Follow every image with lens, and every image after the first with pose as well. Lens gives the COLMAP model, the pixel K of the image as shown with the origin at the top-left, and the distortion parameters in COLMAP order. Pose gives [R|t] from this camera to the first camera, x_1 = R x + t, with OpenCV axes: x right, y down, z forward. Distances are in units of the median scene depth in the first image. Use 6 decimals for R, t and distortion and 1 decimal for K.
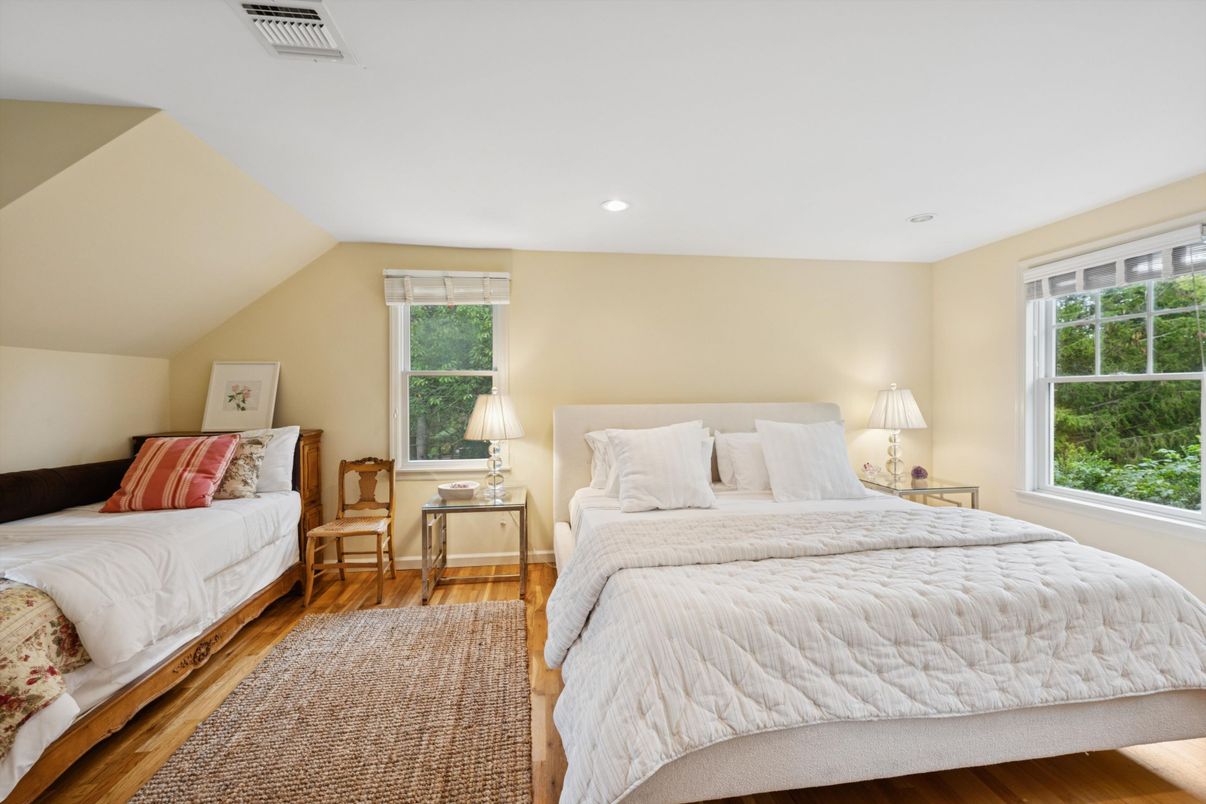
lens RADIAL K [[482.9, 0, 602.7], [0, 482.9, 396.1], [0, 0, 1]] dist [0.001768, 0.000129]
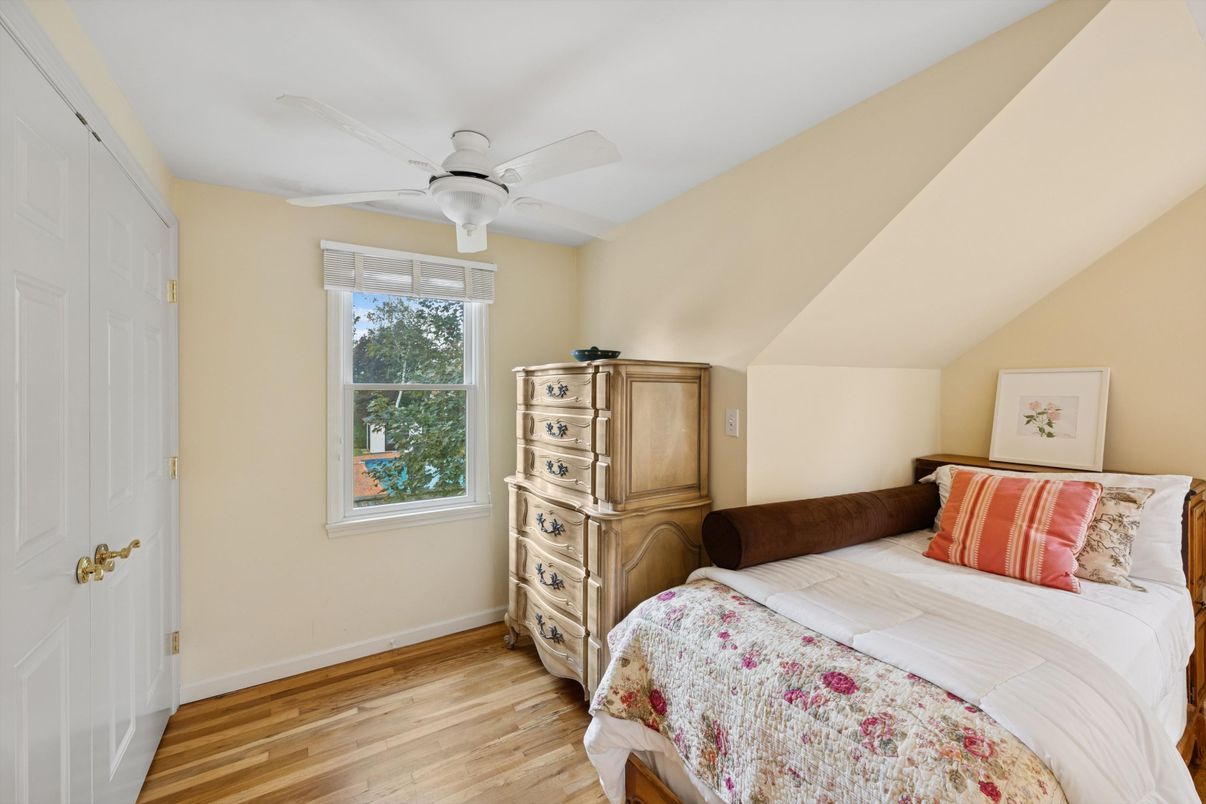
lens RADIAL K [[482.9, 0, 601.9], [0, 482.9, 396.9], [0, 0, 1]] dist [0.001768, 0.000129]
pose [[0.411105, 0.017161, -0.911426, -0.448799], [-0.009670, 0.999849, 0.014464, -0.042512], [0.911537, 0.002868, 0.411209, 0.115478]]
